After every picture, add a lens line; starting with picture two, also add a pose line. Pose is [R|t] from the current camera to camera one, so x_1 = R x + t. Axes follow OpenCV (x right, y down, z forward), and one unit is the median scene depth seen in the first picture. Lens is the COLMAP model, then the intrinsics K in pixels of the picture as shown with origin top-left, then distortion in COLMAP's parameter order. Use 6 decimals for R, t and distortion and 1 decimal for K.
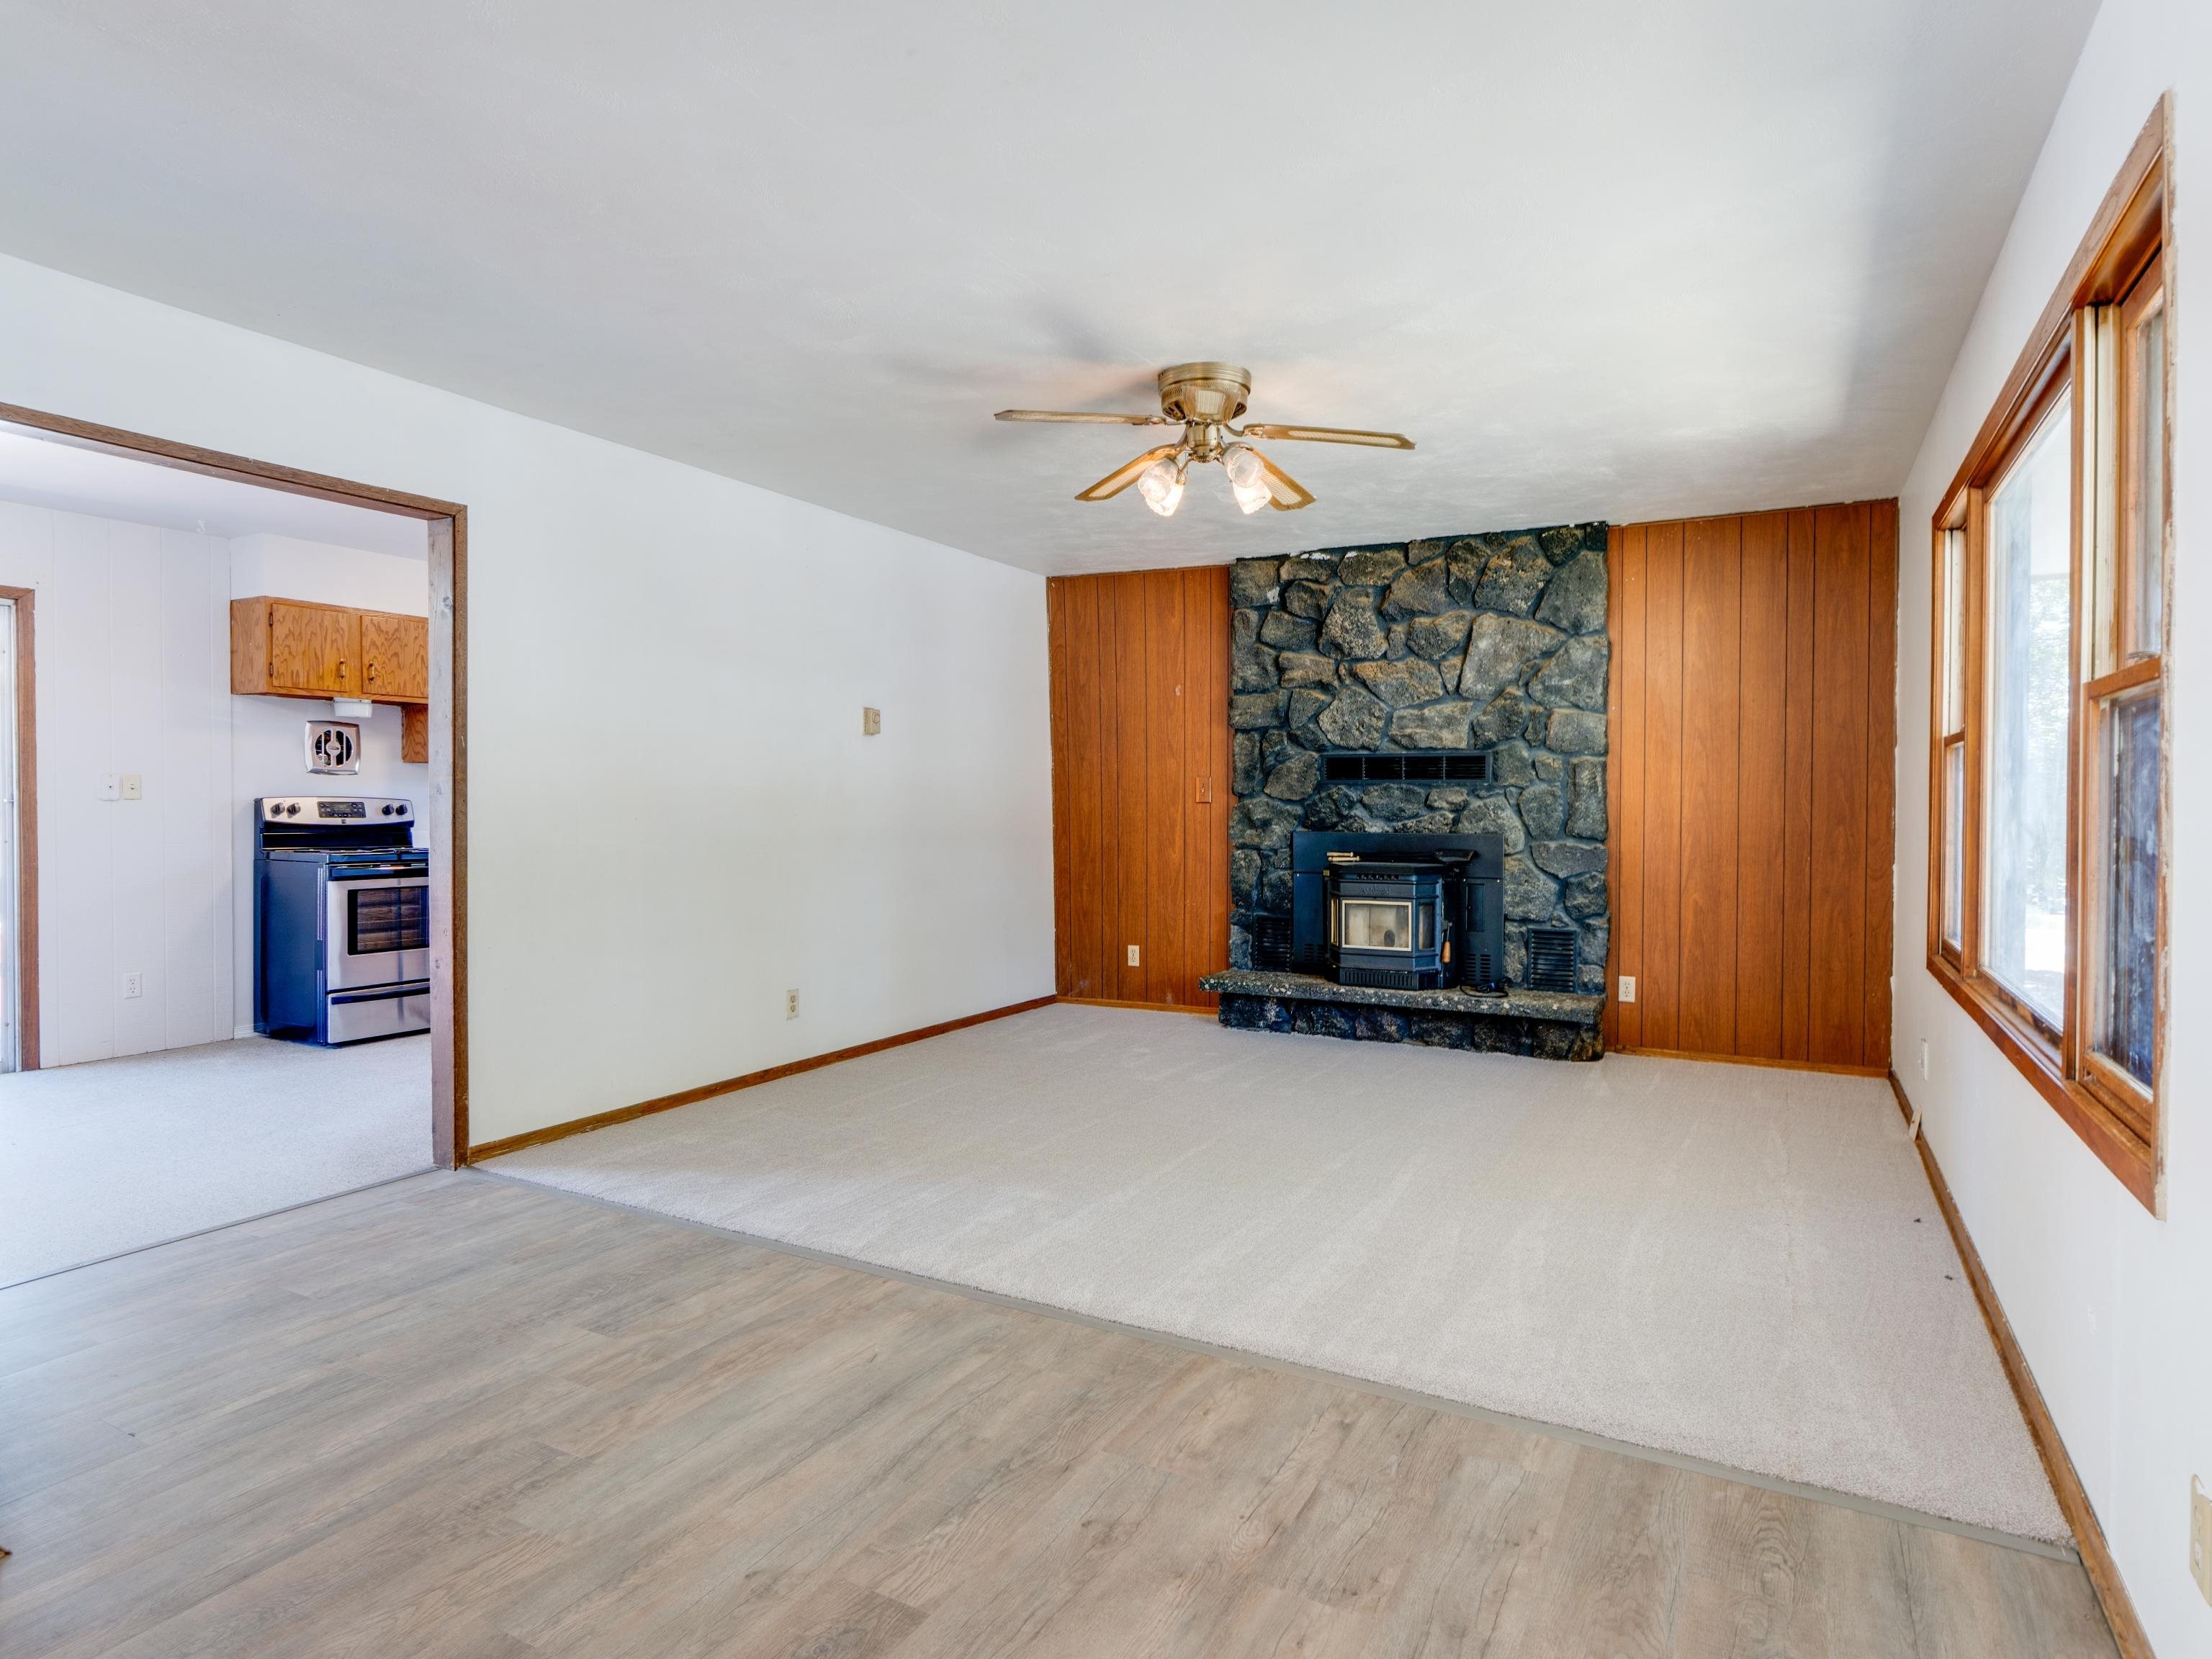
lens RADIAL K [[1196.7, 0, 1110.3], [0, 1196.7, 821.4], [0, 0, 1]] dist [-0.004844, 0.000120]
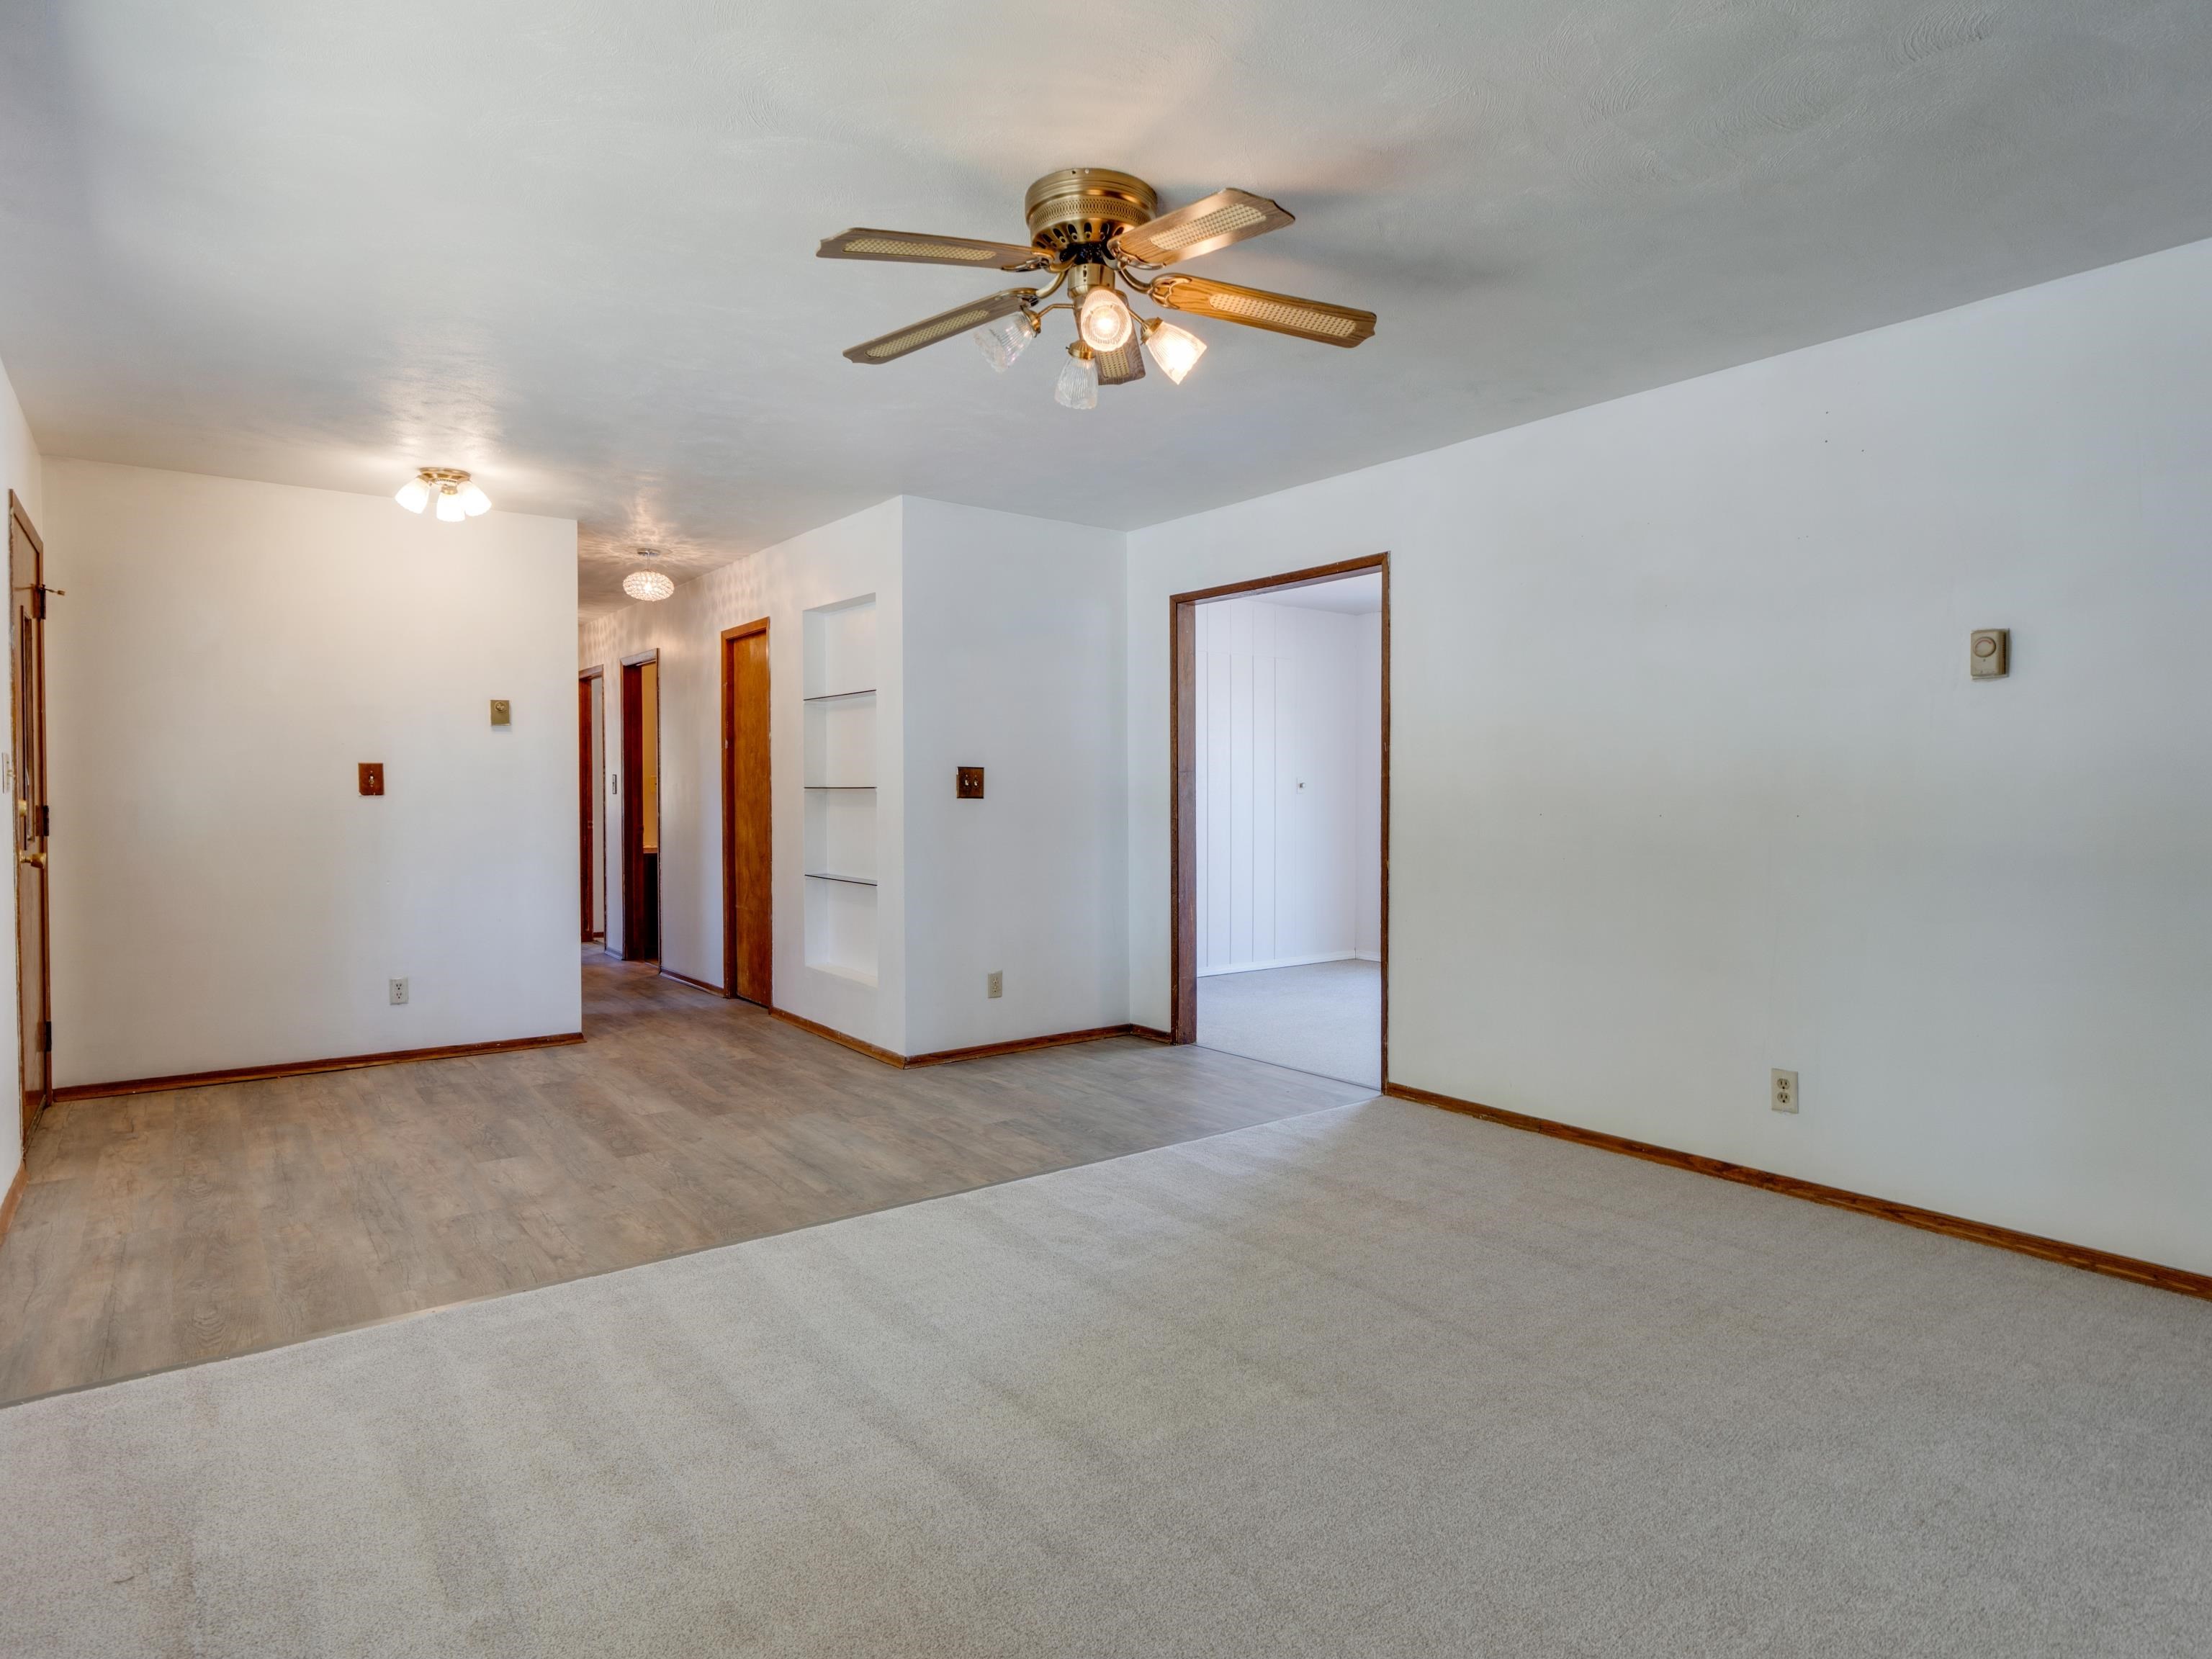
lens RADIAL K [[1196.7, 0, 1110.5], [0, 1196.7, 818.4], [0, 0, 1]] dist [-0.004844, 0.000120]
pose [[-0.391379, 0.015506, -0.920099, 1.184614], [-0.017056, 0.999564, 0.024100, -0.032172], [0.920071, 0.025126, -0.390944, 2.089201]]
